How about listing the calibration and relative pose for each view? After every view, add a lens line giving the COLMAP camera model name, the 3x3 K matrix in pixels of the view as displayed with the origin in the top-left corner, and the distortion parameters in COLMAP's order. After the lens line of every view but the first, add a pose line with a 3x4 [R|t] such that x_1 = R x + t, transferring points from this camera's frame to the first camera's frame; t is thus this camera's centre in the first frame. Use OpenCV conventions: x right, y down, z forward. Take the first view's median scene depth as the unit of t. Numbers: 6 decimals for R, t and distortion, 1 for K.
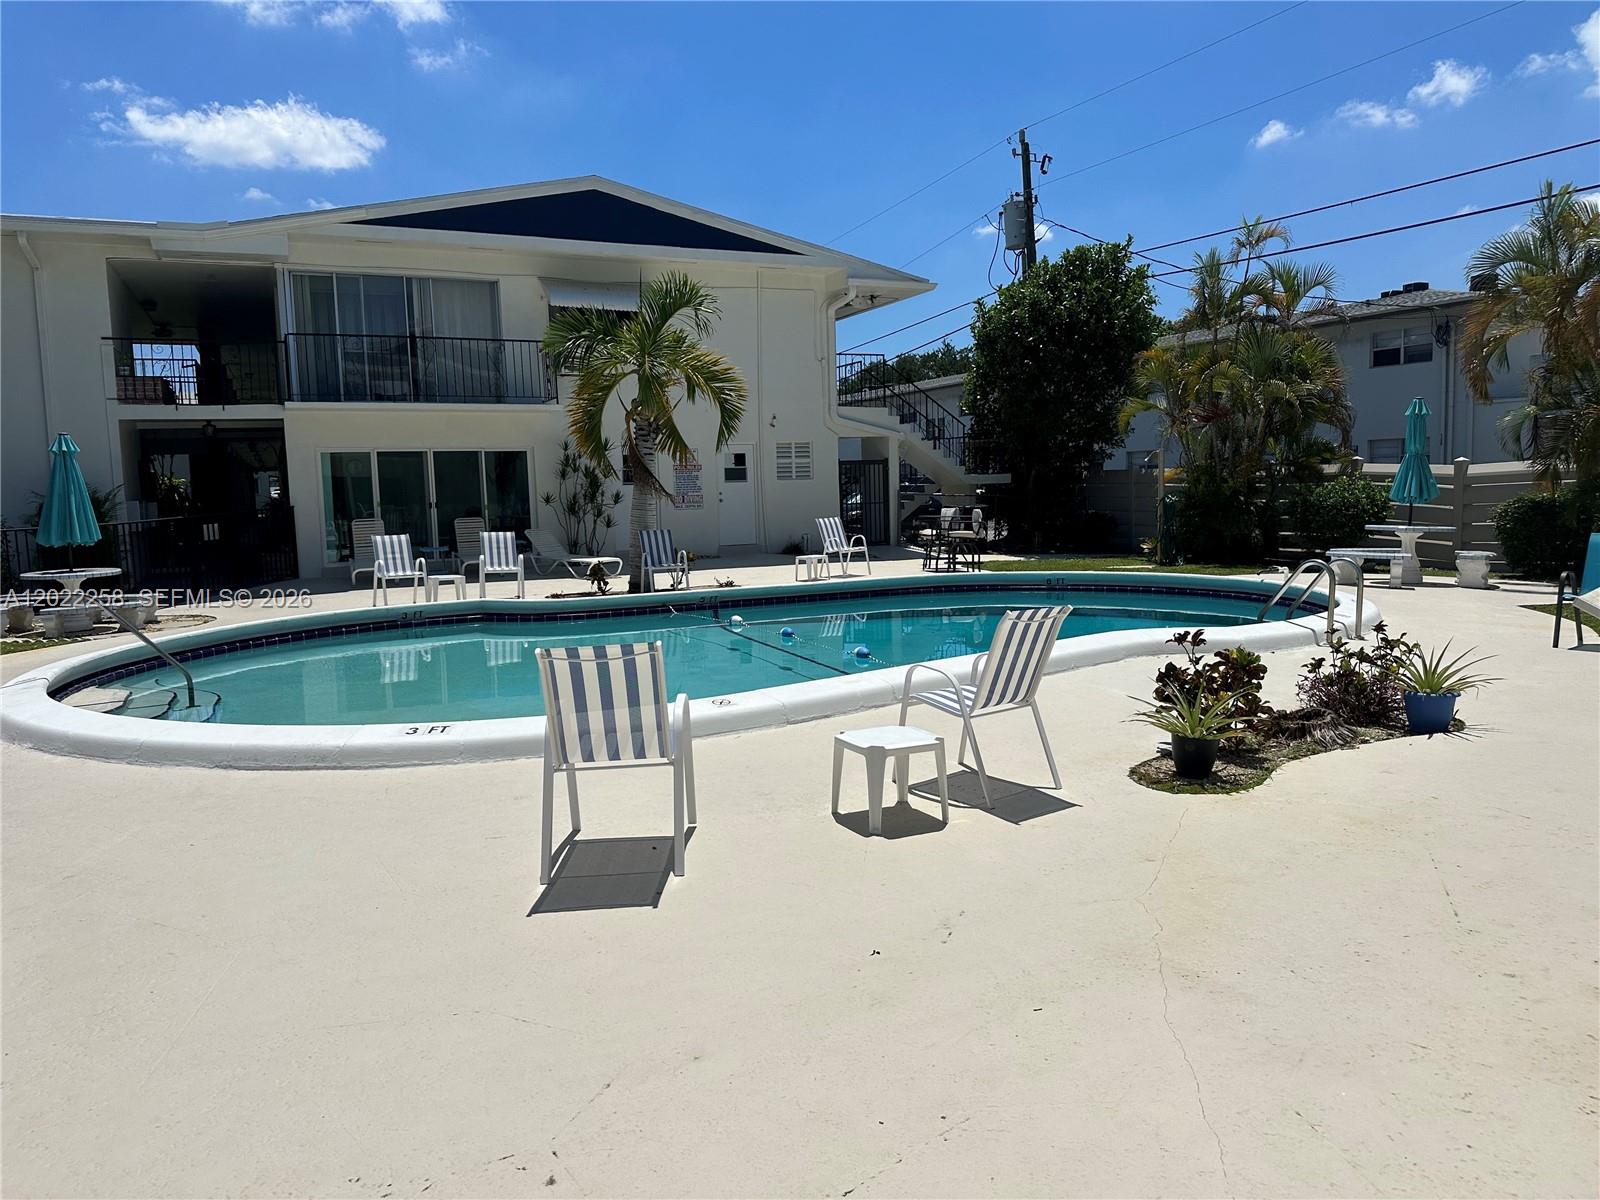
lens RADIAL K [[1110.1, 0, 799.6], [0, 1110.1, 589.3], [0, 0, 1]] dist [0.103358, -0.172950]
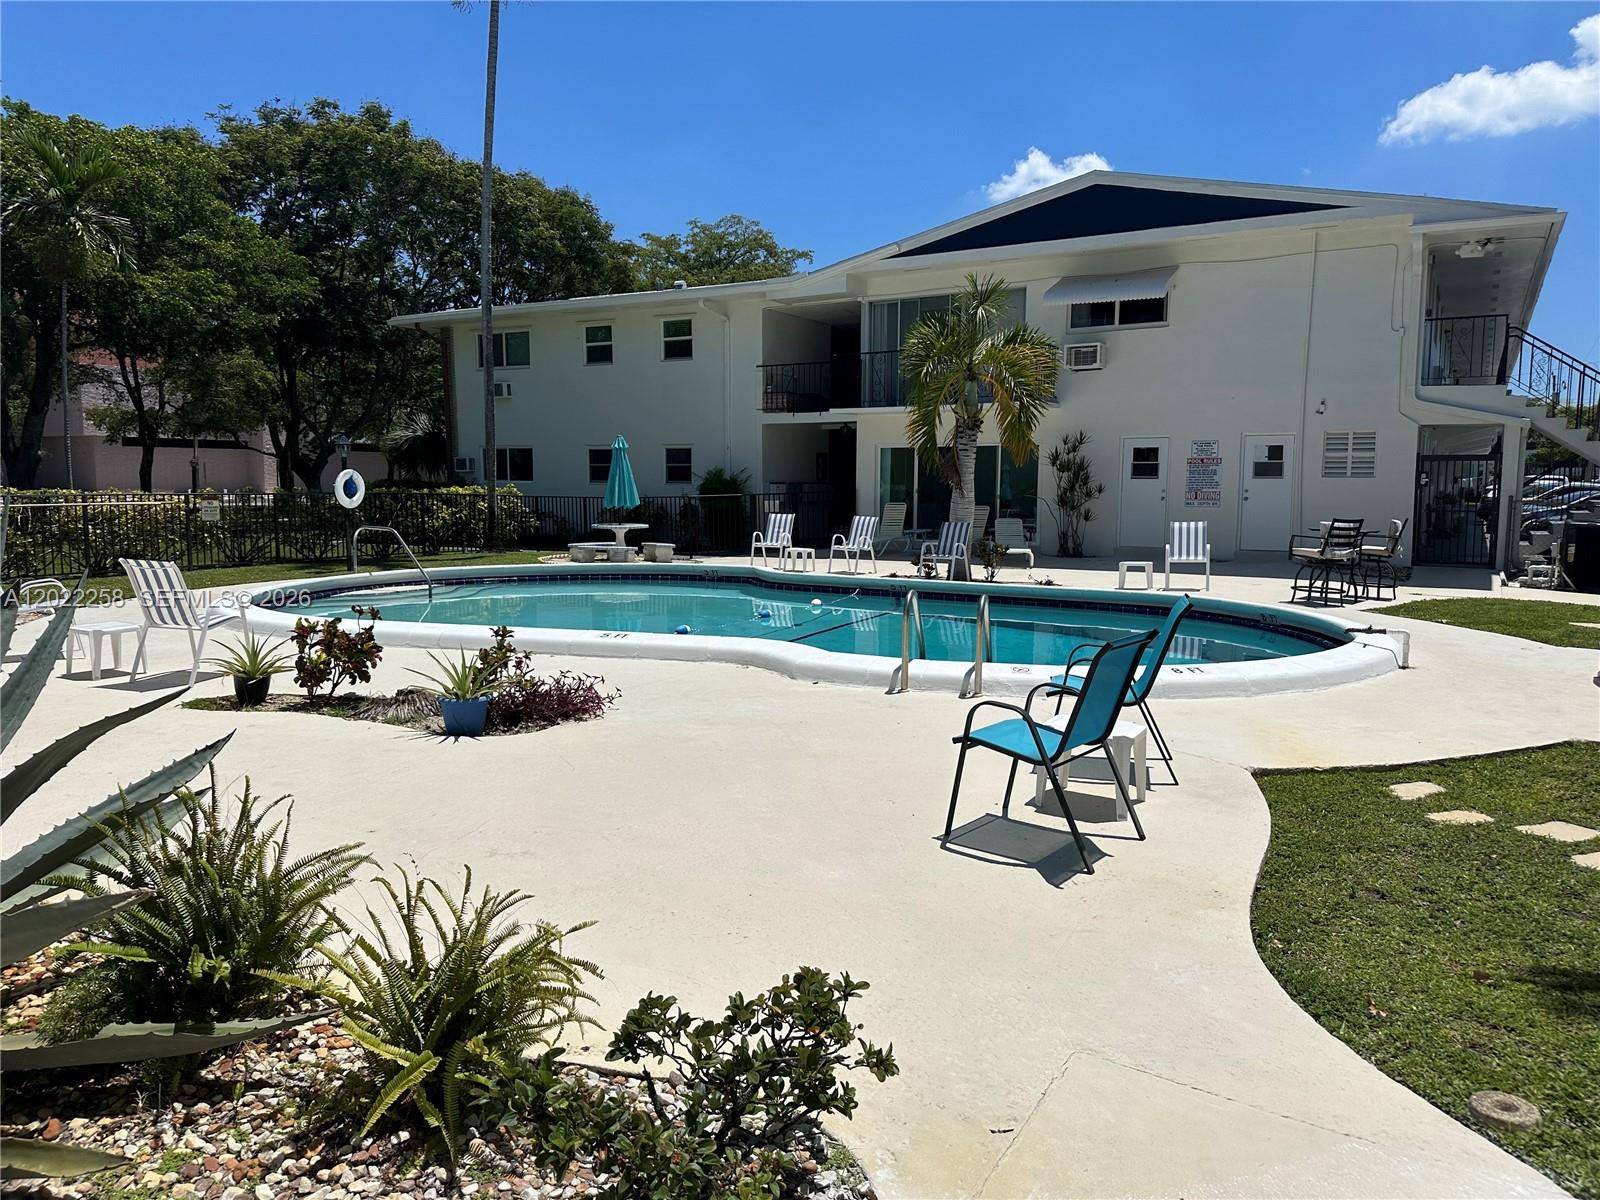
lens RADIAL K [[1110.1, 0, 799.6], [0, 1110.1, 589.3], [0, 0, 1]] dist [0.103358, -0.172950]
pose [[0.569343, 0.108102, -0.814962, 0.525756], [-0.096318, 0.993261, 0.064463, -0.036015], [0.816438, 0.041794, 0.575918, 0.222354]]
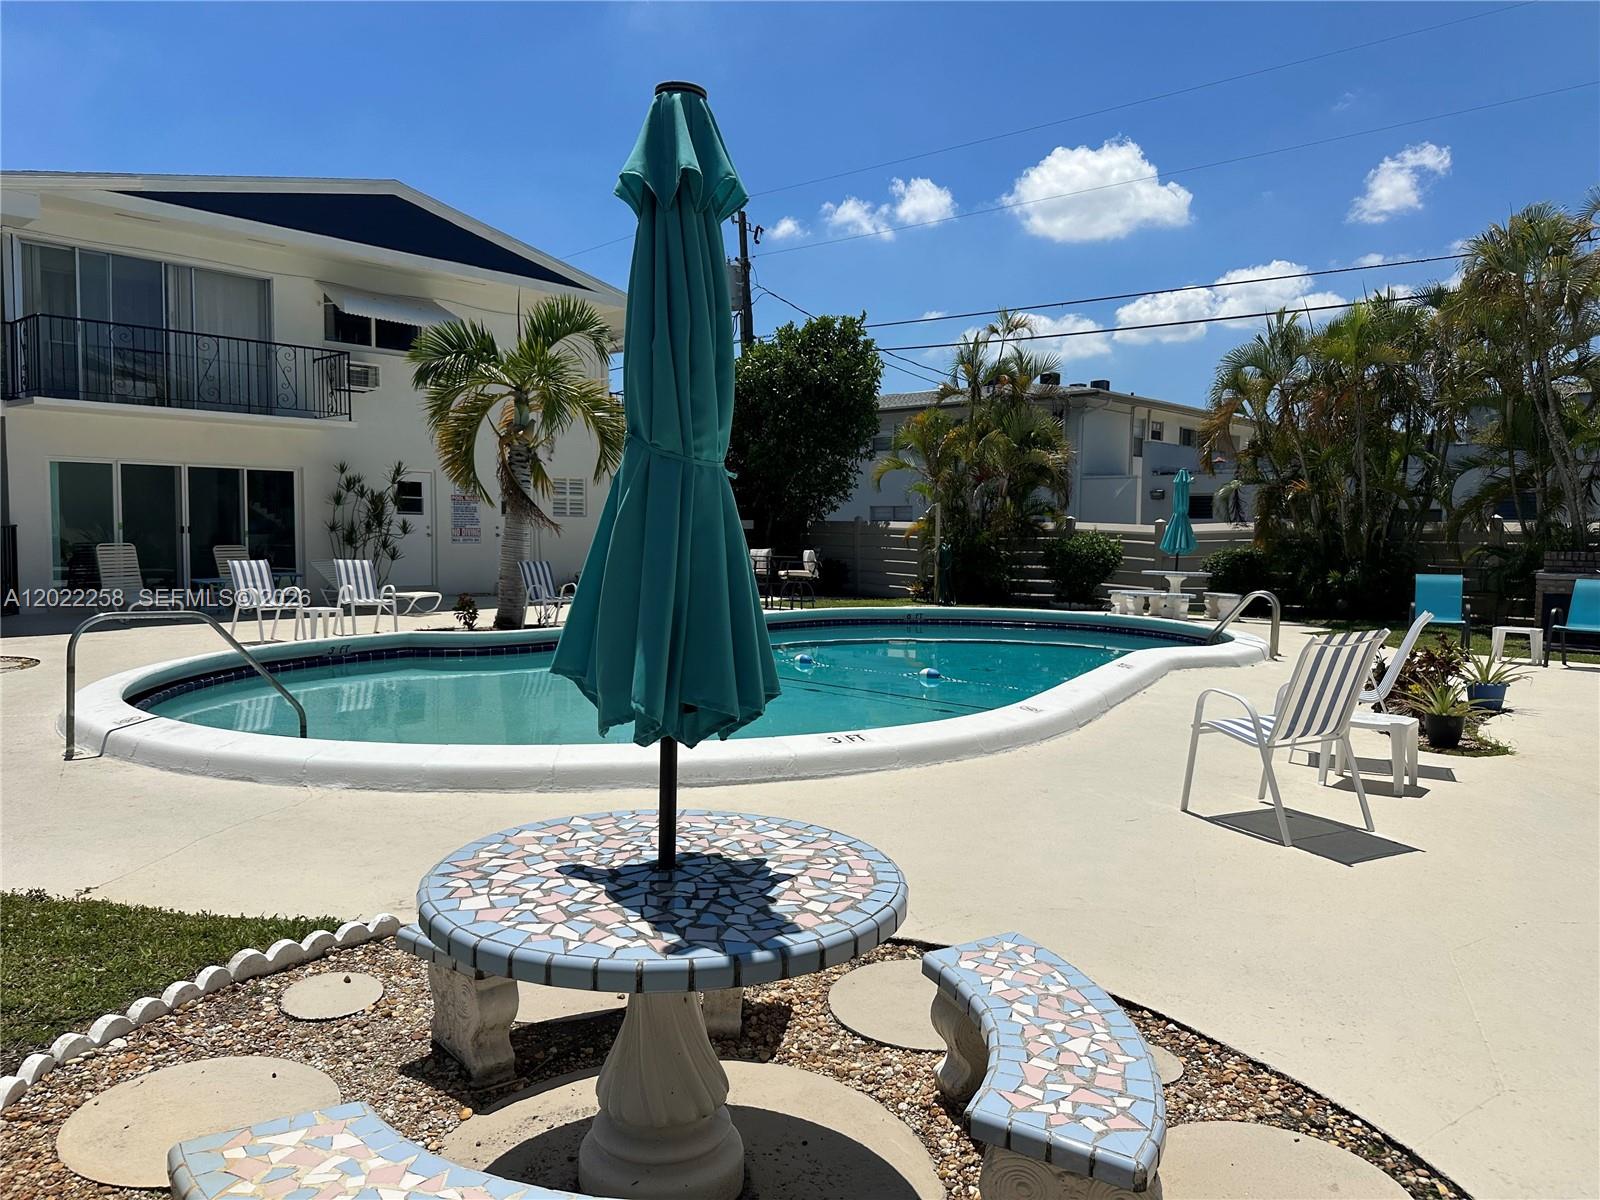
lens RADIAL K [[1110.1, 0, 799.6], [0, 1110.1, 589.3], [0, 0, 1]] dist [0.103358, -0.172950]
pose [[0.914191, 0.012669, 0.405085, -0.248963], [0.006291, 0.998947, -0.045439, 0.012088], [-0.405234, 0.044088, 0.913149, 0.035135]]
